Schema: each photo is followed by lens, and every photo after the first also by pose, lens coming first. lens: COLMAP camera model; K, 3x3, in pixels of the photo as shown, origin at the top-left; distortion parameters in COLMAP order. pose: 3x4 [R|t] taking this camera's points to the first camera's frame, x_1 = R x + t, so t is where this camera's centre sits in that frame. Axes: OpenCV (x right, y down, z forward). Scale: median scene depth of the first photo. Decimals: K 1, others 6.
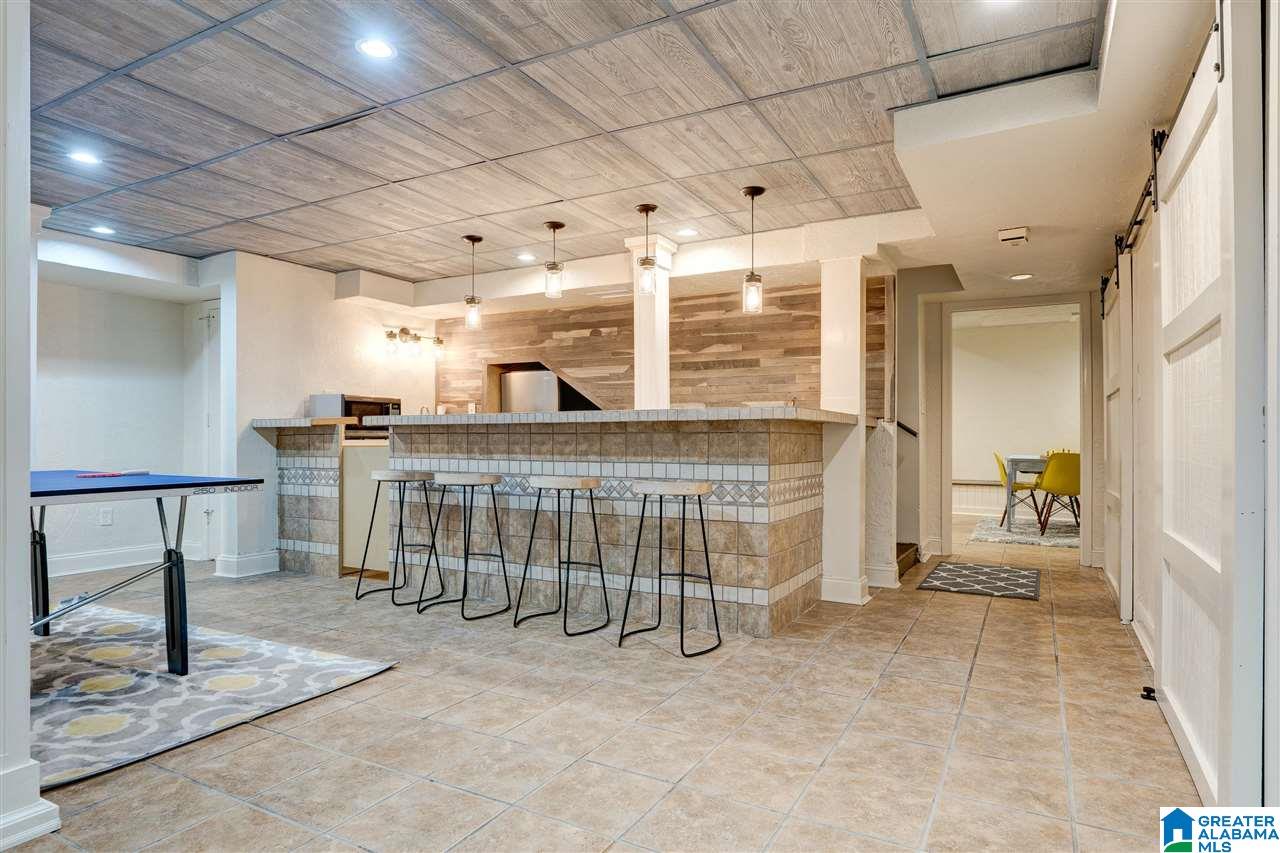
lens RADIAL K [[729.8, 0, 639.3], [0, 729.8, 436.5], [0, 0, 1]] dist [0.001722, 0.000454]
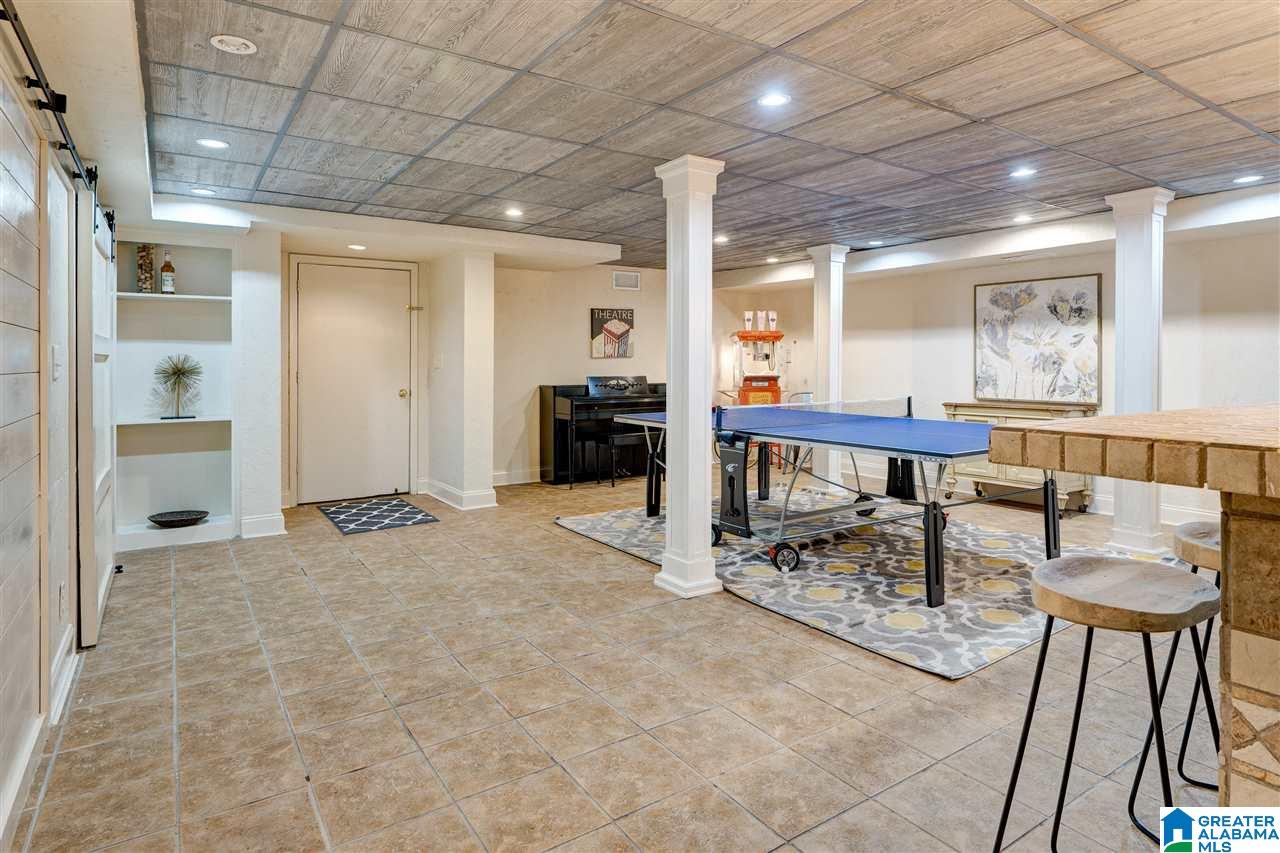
lens RADIAL K [[700.9, 0, 633.3], [0, 700.9, 361.7], [0, 0, 1]] dist [0.000764, -0.000198]
pose [[-0.463629, -0.002877, -0.886025, 0.723408], [0.005242, 0.999968, -0.005990, -0.087918], [0.886014, -0.007422, -0.463599, 1.245178]]
